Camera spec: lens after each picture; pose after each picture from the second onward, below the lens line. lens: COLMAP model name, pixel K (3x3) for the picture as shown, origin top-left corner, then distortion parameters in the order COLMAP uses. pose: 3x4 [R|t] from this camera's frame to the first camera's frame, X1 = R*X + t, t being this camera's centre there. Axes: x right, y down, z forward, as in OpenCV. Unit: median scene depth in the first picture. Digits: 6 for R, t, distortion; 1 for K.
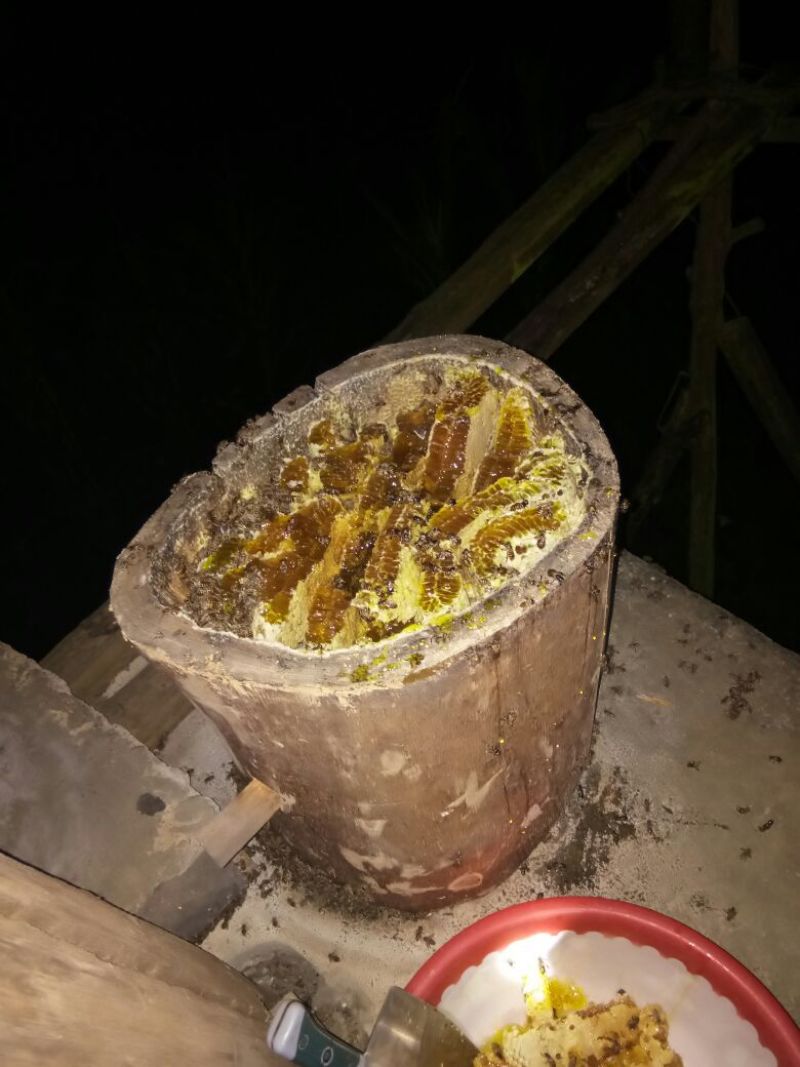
lens RADIAL K [[844.5, 0, 400.0], [0, 844.5, 533.5], [0, 0, 1]] dist [-0.000406, -0.003646]
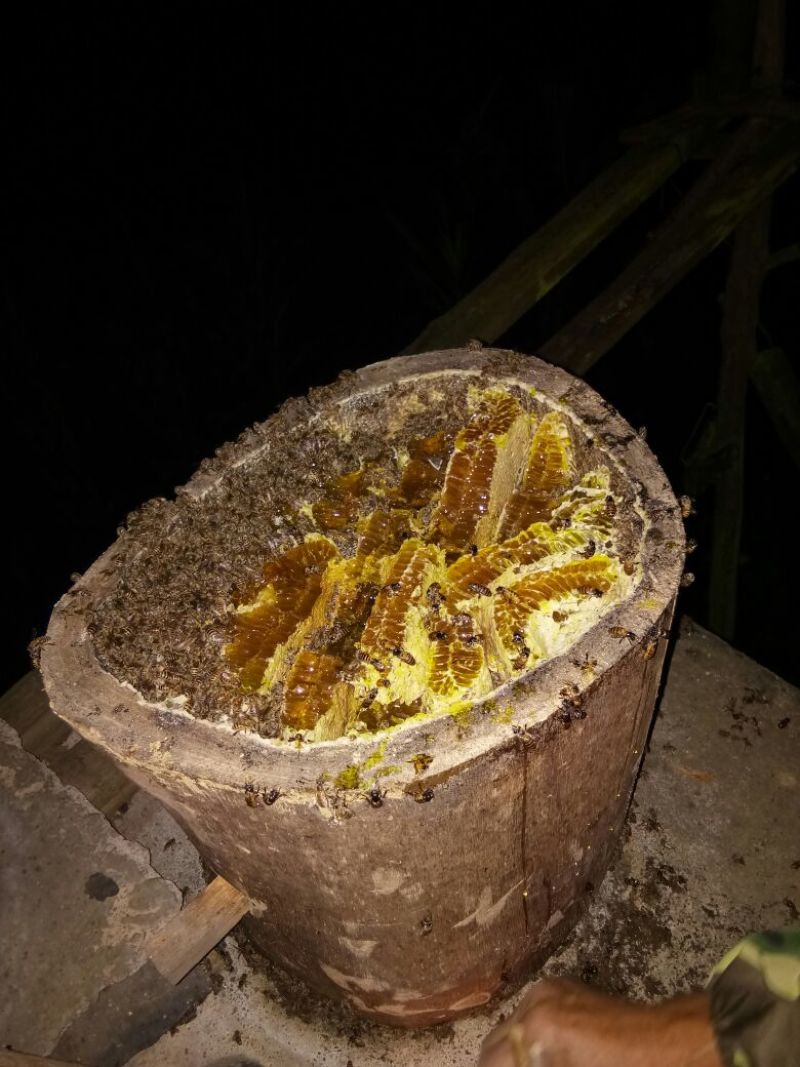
lens RADIAL K [[844.5, 0, 400.0], [0, 844.5, 533.5], [0, 0, 1]] dist [-0.000406, -0.003646]
pose [[0.999313, 0.036037, -0.008704, -0.001395], [-0.036248, 0.999018, -0.025489, -0.028015], [0.007777, 0.025787, 0.999637, 0.177050]]
